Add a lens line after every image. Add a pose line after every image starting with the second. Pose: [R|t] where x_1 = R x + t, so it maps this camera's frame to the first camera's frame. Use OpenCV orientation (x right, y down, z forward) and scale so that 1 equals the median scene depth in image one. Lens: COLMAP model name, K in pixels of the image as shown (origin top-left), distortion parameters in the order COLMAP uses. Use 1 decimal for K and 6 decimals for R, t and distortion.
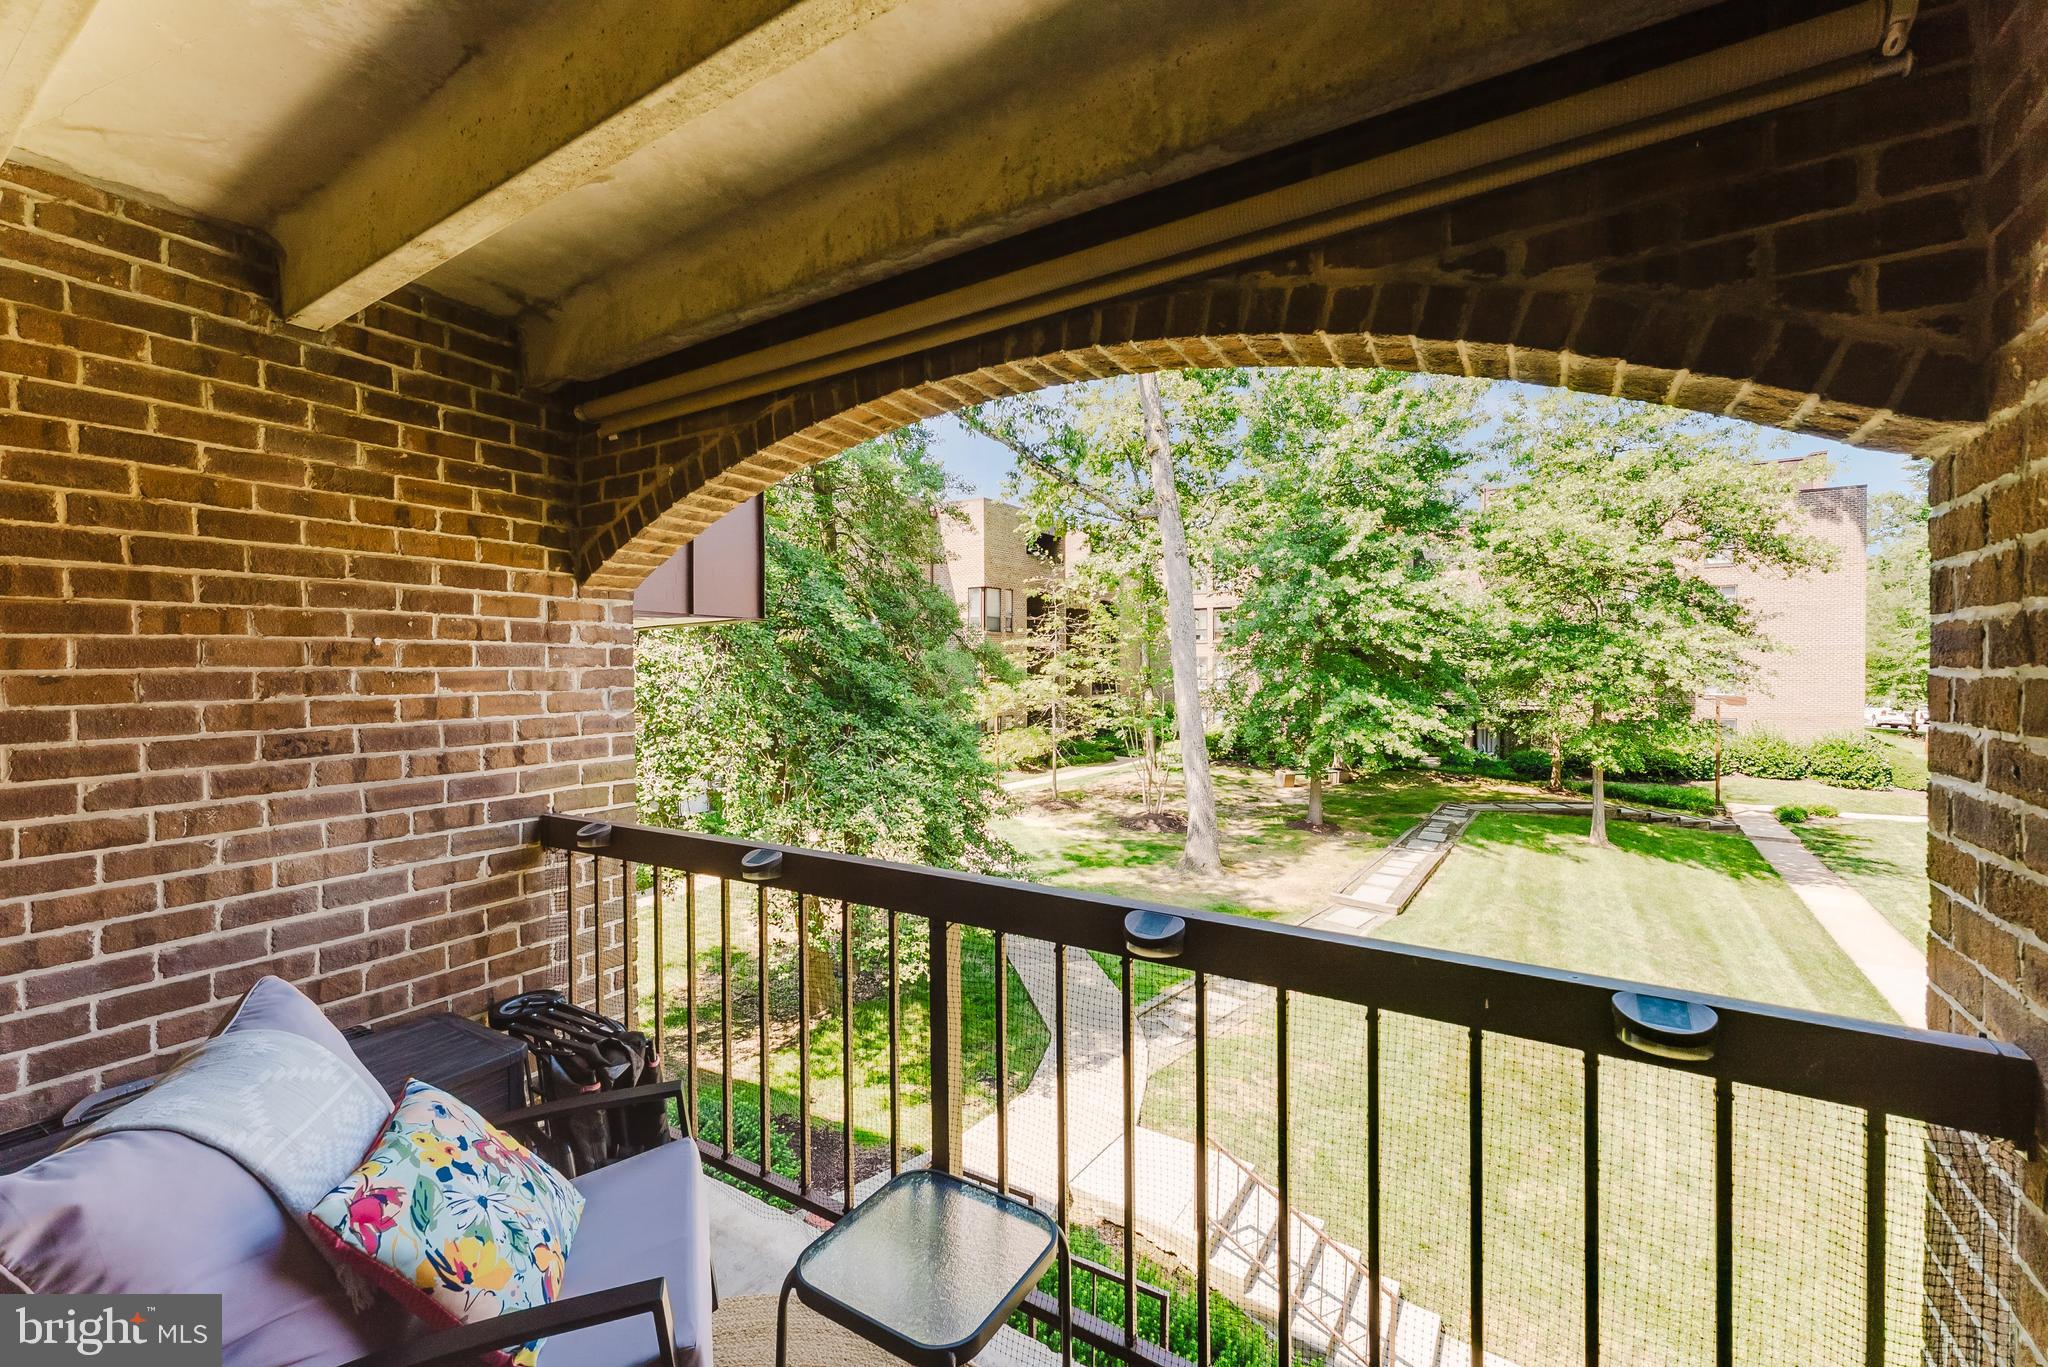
lens RADIAL K [[836.4, 0, 1031.5], [0, 836.4, 675.9], [0, 0, 1]] dist [-0.004612, -0.000027]
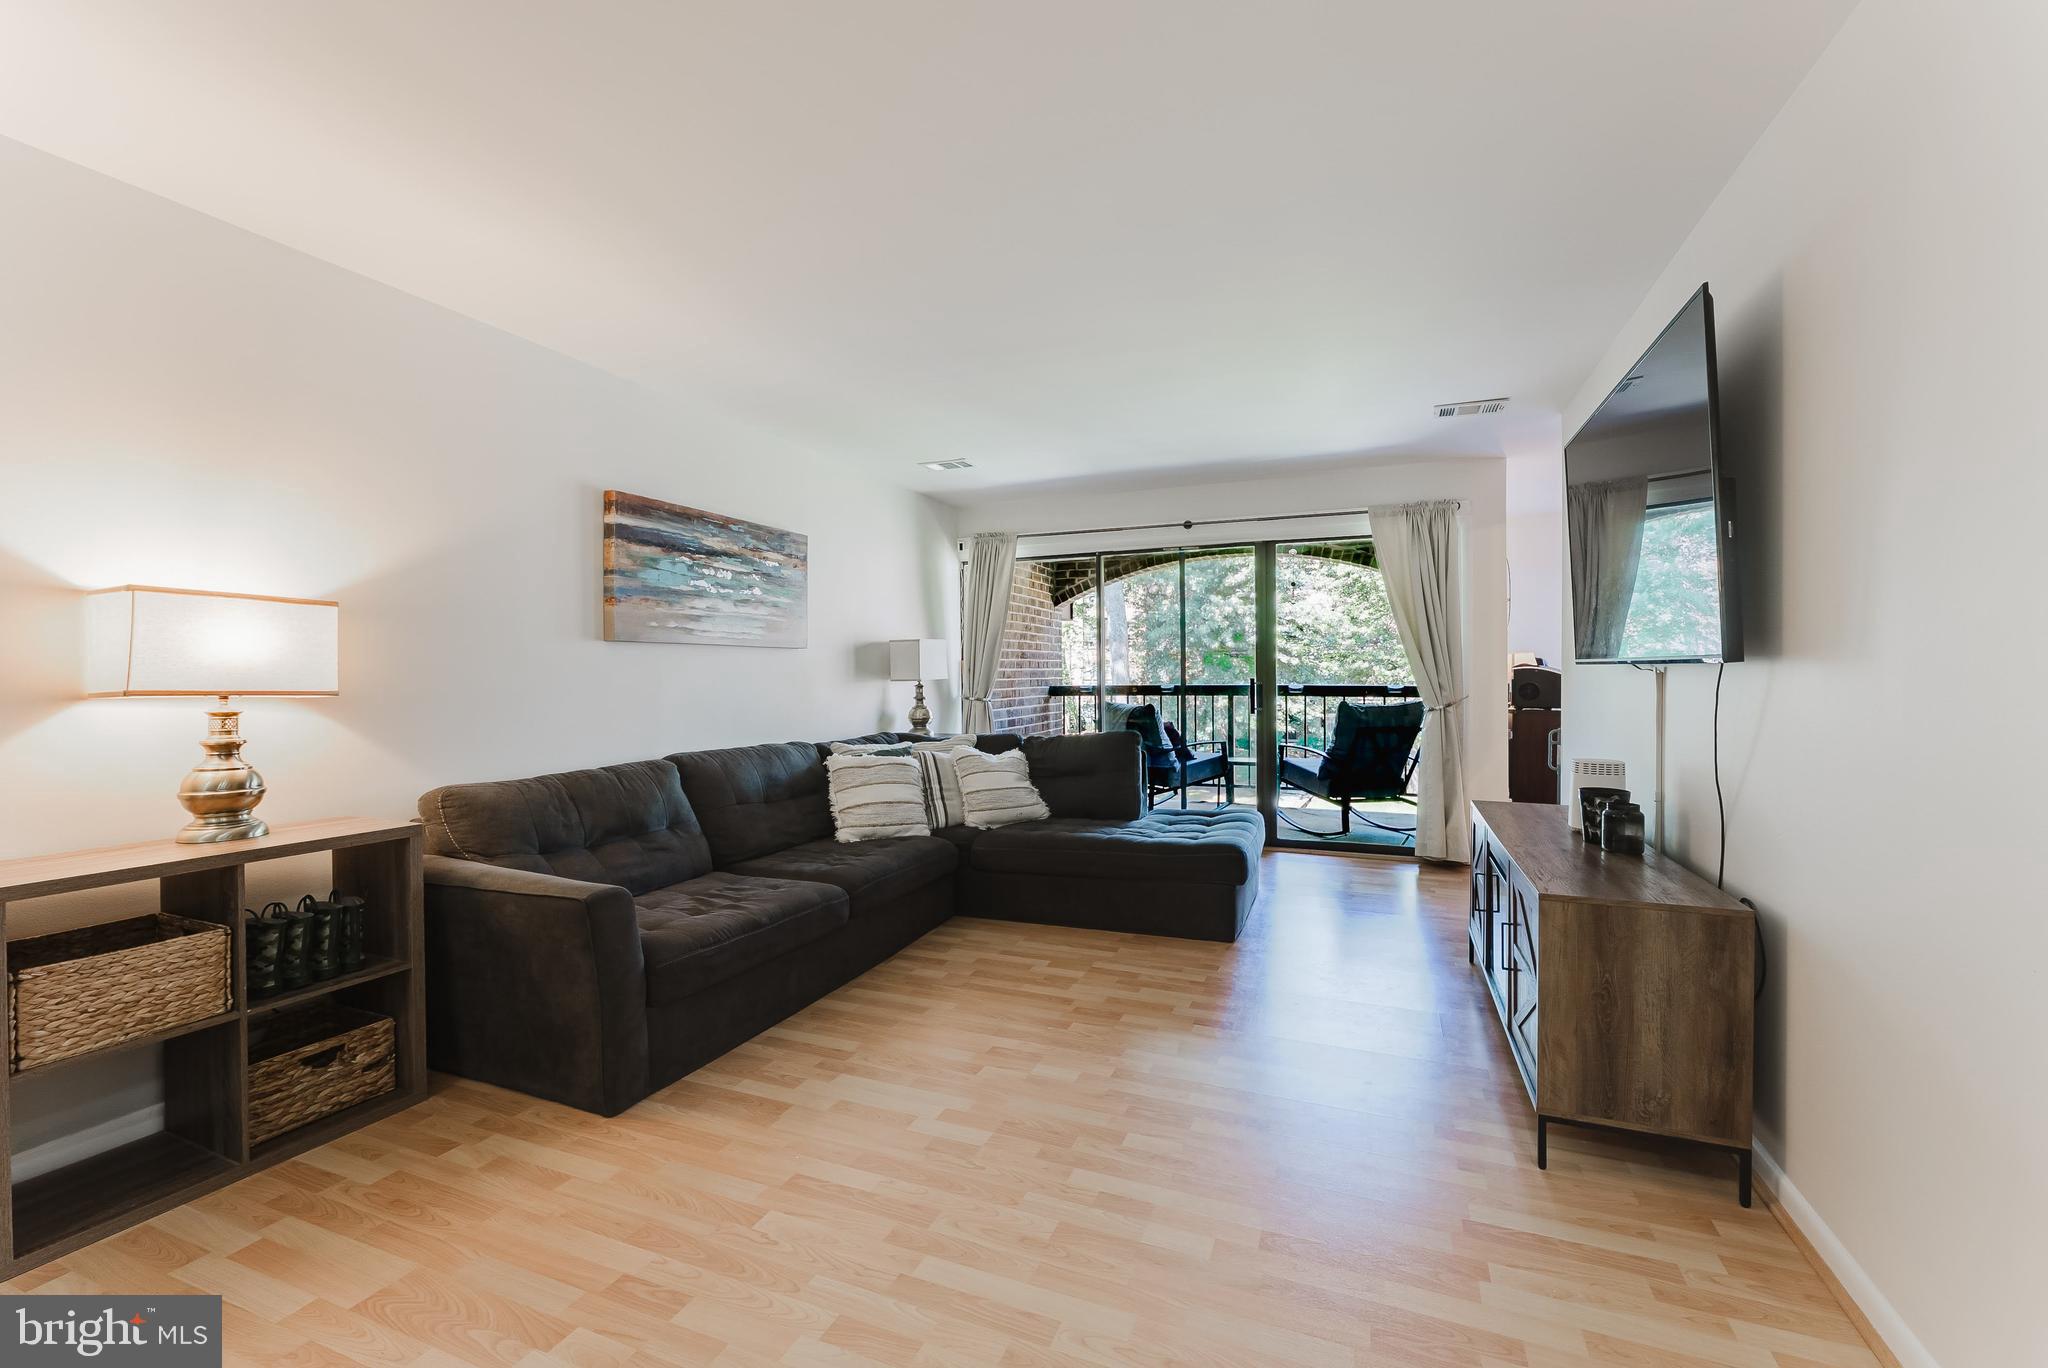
lens RADIAL K [[836.4, 0, 1044.7], [0, 836.4, 681.7], [0, 0, 1]] dist [-0.004612, -0.000027]
pose [[0.985462, 0.004346, 0.169838, -0.156551], [-0.003890, 0.999988, -0.003017, 0.023124], [-0.169849, 0.002313, 0.985467, -0.266471]]
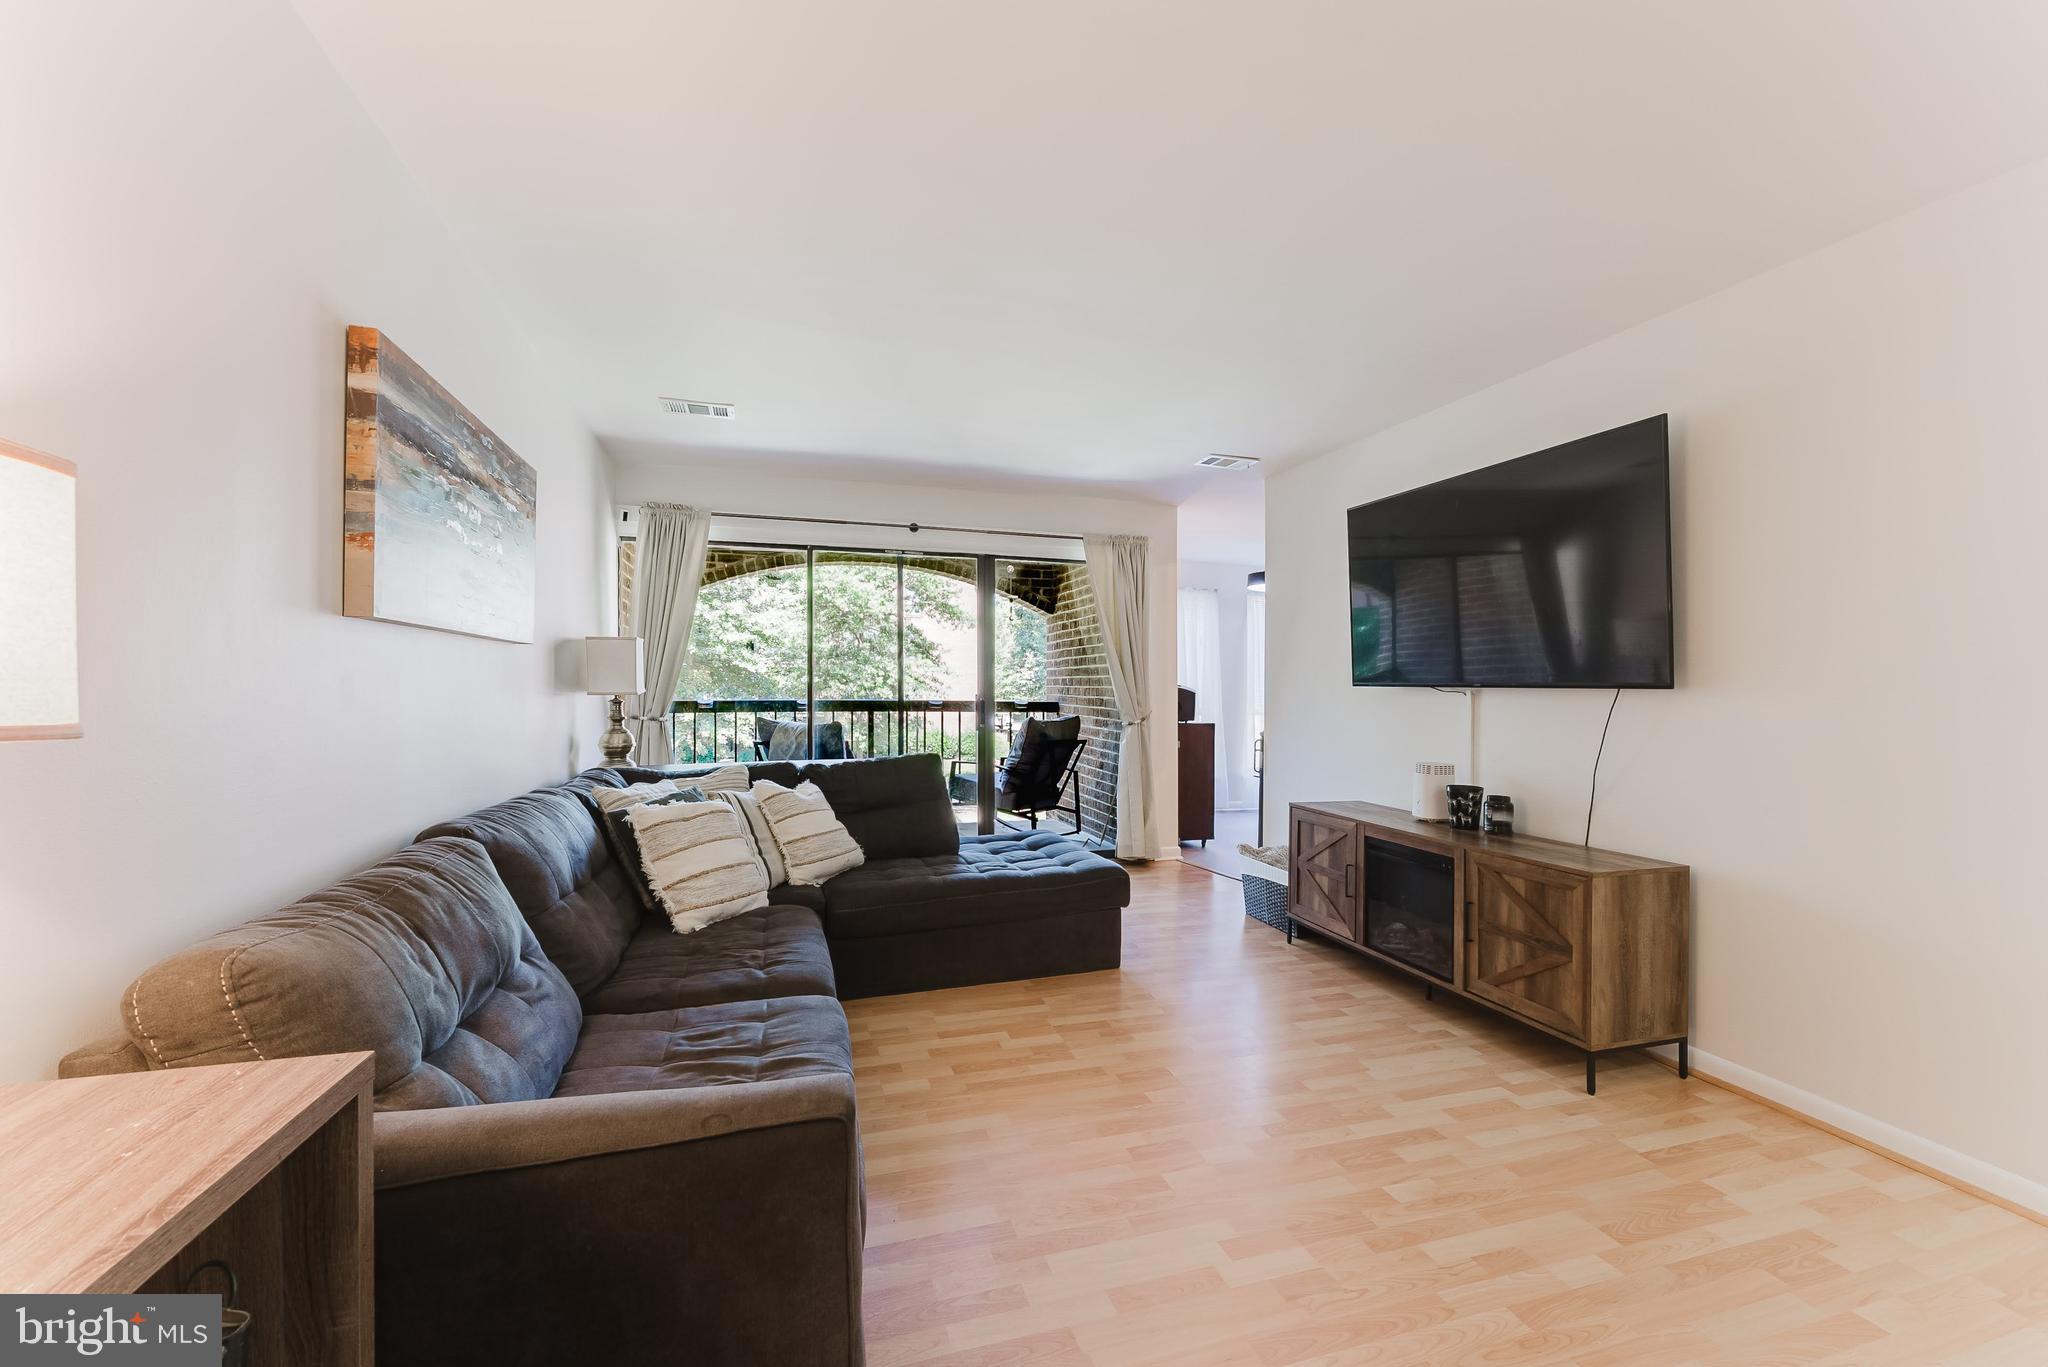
lens RADIAL K [[836.4, 0, 1023.7], [0, 836.4, 688.6], [0, 0, 1]] dist [-0.004612, -0.000027]
pose [[0.664554, 0.016373, 0.747061, -0.235678], [-0.008131, 0.999859, -0.014681, 0.022904], [-0.747196, 0.003682, 0.664594, -0.192778]]
